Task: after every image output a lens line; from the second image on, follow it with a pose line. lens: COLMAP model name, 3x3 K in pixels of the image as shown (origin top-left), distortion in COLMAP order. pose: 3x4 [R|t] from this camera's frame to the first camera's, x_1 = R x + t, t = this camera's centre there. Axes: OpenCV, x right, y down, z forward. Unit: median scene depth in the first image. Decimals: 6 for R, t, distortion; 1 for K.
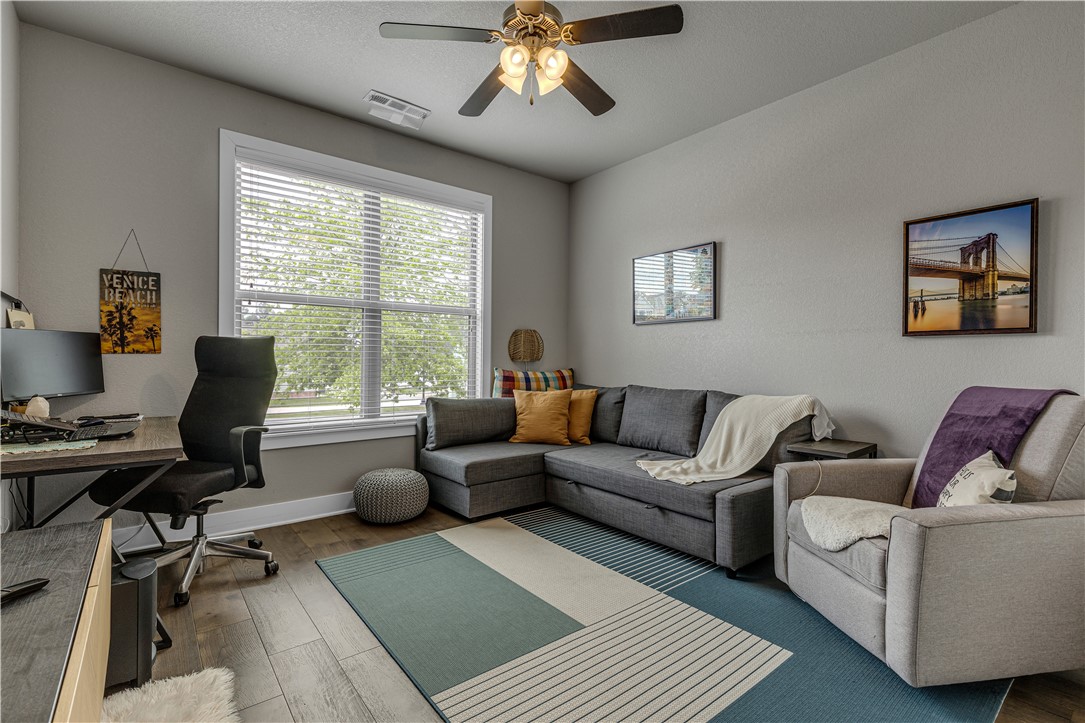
lens RADIAL K [[492.8, 0, 542.5], [0, 492.8, 361.5], [0, 0, 1]] dist [0.000110, -0.000035]
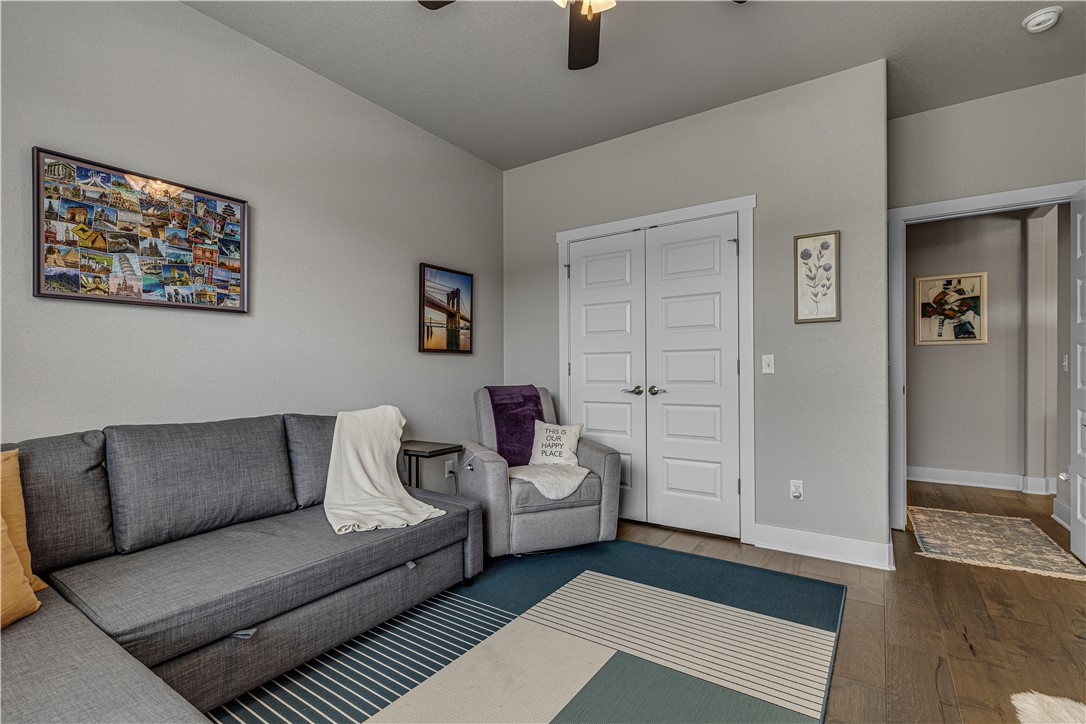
lens RADIAL K [[499.2, 0, 535.5], [0, 499.2, 374.6], [0, 0, 1]] dist [-0.002226, -0.000353]
pose [[-0.288160, -0.014771, 0.957468, -0.644438], [0.006181, 0.999832, 0.017285, -0.013867], [-0.957562, 0.010899, -0.288020, 1.171873]]
